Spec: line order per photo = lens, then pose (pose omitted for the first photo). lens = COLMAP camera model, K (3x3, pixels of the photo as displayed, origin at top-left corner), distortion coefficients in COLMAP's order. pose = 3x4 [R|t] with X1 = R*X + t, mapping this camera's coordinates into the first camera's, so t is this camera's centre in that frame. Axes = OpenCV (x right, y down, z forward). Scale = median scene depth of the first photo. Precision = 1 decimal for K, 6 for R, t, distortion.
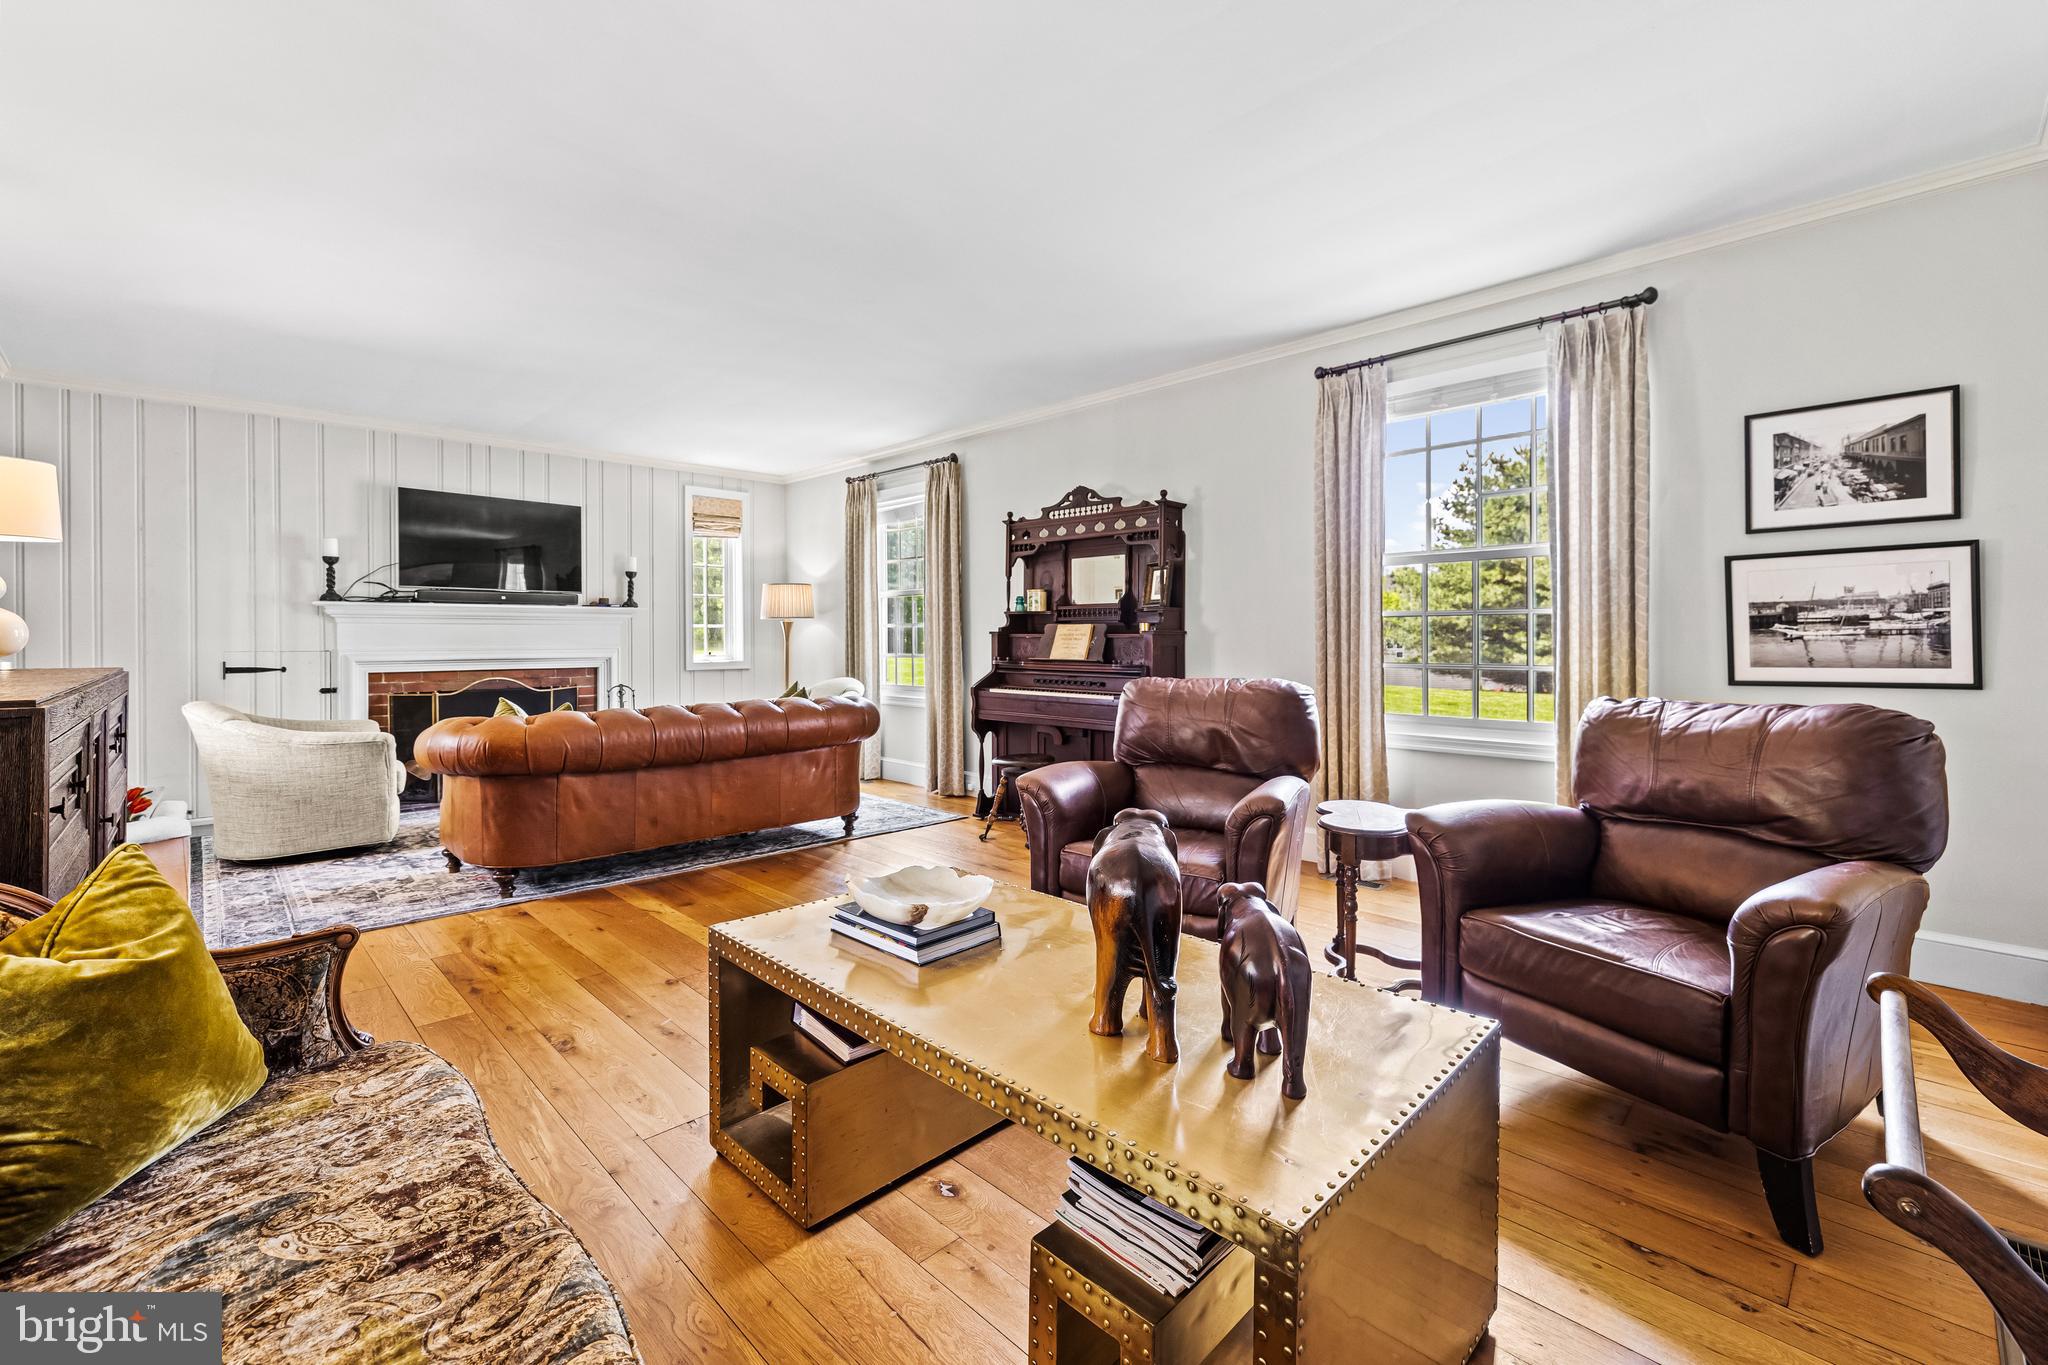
lens RADIAL K [[863.7, 0, 1015.7], [0, 863.7, 665.0], [0, 0, 1]] dist [0.002231, 0.000472]
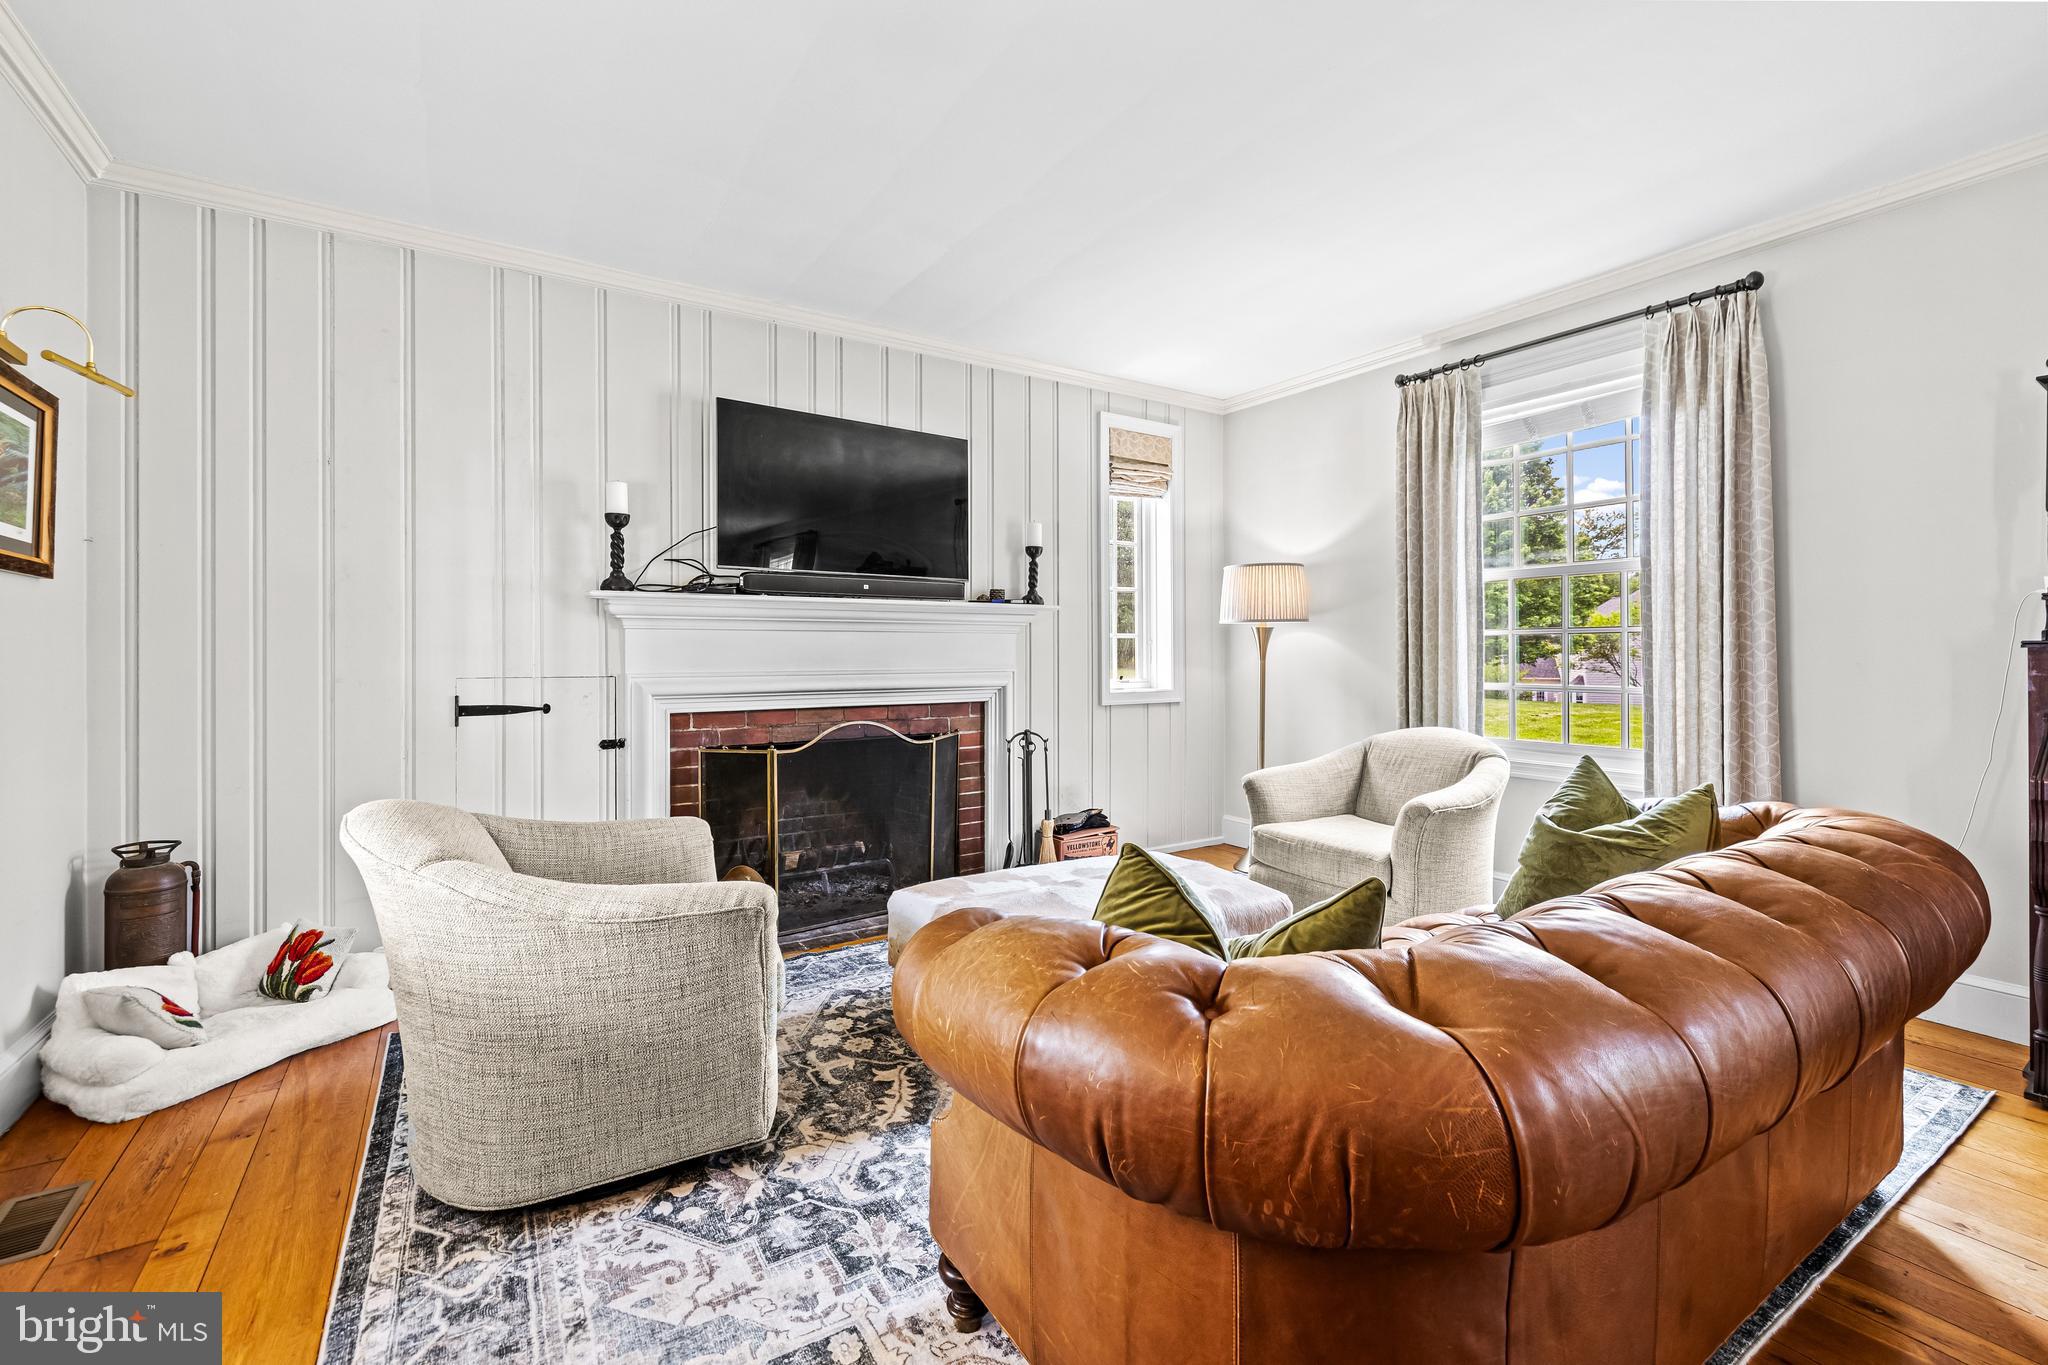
lens RADIAL K [[863.7, 0, 1015.7], [0, 863.7, 665.0], [0, 0, 1]] dist [0.002231, 0.000472]
pose [[0.980982, 0.002089, -0.194086, -0.369843], [-0.005065, 0.999877, -0.014841, -0.015484], [0.194032, 0.015542, 0.980872, 0.430069]]
